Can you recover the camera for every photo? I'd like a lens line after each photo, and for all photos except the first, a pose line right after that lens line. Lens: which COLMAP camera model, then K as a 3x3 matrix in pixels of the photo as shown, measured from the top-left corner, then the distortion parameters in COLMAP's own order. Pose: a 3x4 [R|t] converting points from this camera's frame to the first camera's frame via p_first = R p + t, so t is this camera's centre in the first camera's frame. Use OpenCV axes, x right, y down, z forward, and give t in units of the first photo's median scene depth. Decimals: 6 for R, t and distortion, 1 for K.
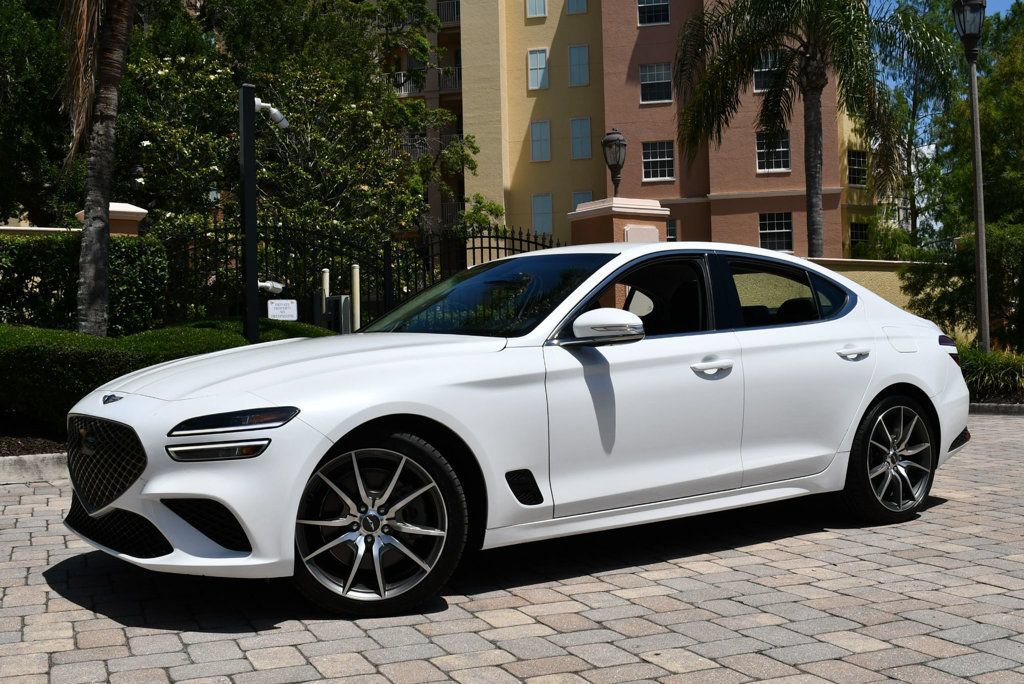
lens RADIAL K [[1129.7, 0, 513.1], [0, 1129.7, 344.3], [0, 0, 1]] dist [-0.075674, 0.005081]
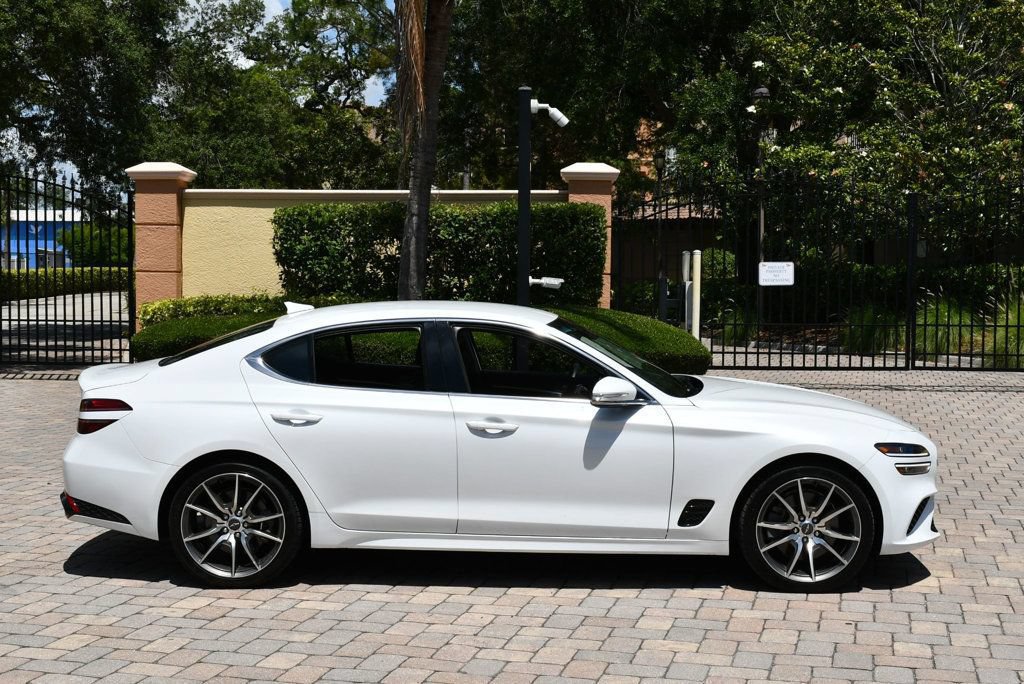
lens RADIAL K [[1426.1, 0, 510.3], [0, 1426.1, 342.2], [0, 0, 1]] dist [-0.050403, -0.022216]
pose [[0.795643, 0.058506, -0.602934, 0.506137], [-0.021637, 0.997435, 0.068234, -0.078219], [0.605380, -0.041245, 0.794867, -0.057891]]
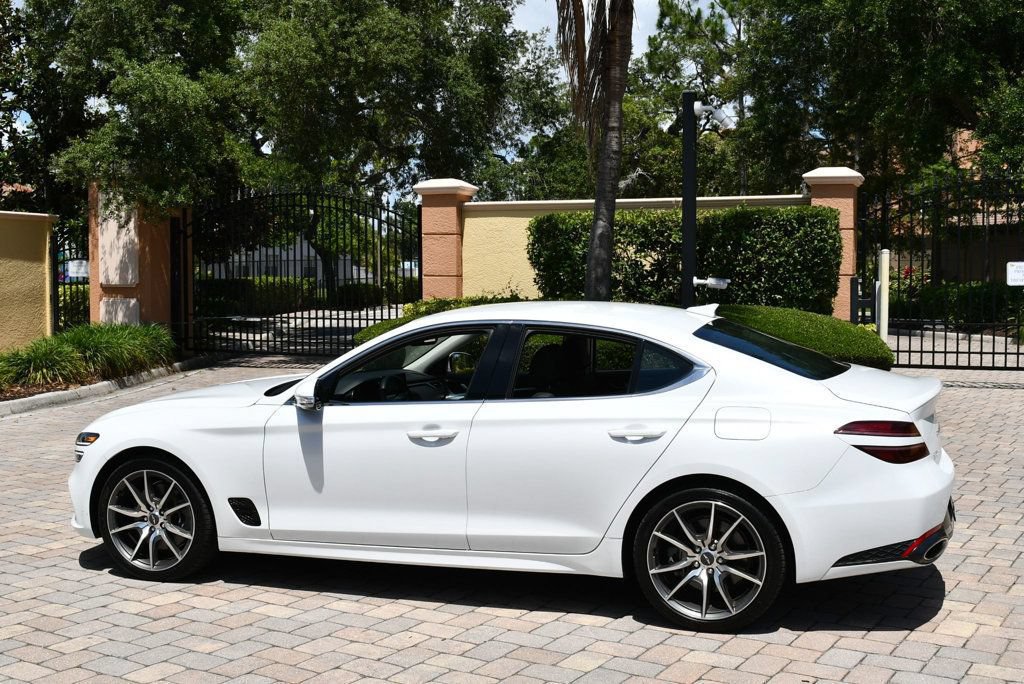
lens RADIAL K [[1228.0, 0, 511.1], [0, 1228.0, 339.9], [0, 0, 1]] dist [-0.067113, -0.004184]
pose [[0.577307, 0.064590, -0.813969, 0.553366], [-0.006446, 0.997196, 0.074558, -0.075367], [0.816502, -0.037796, 0.576104, 0.178648]]
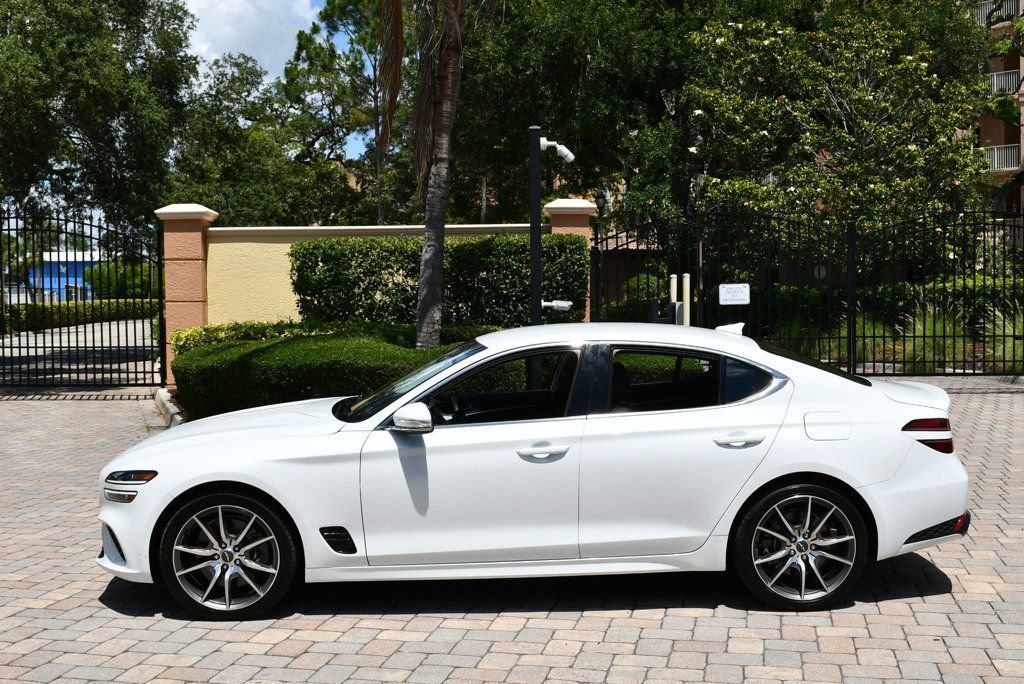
lens RADIAL K [[1184.9, 0, 511.8], [0, 1184.9, 341.6], [0, 0, 1]] dist [-0.068936, -0.009285]
pose [[0.821480, 0.036468, -0.569070, 0.389308], [-0.005493, 0.998413, 0.056052, -0.074459], [0.570211, -0.042920, 0.820376, -0.000211]]
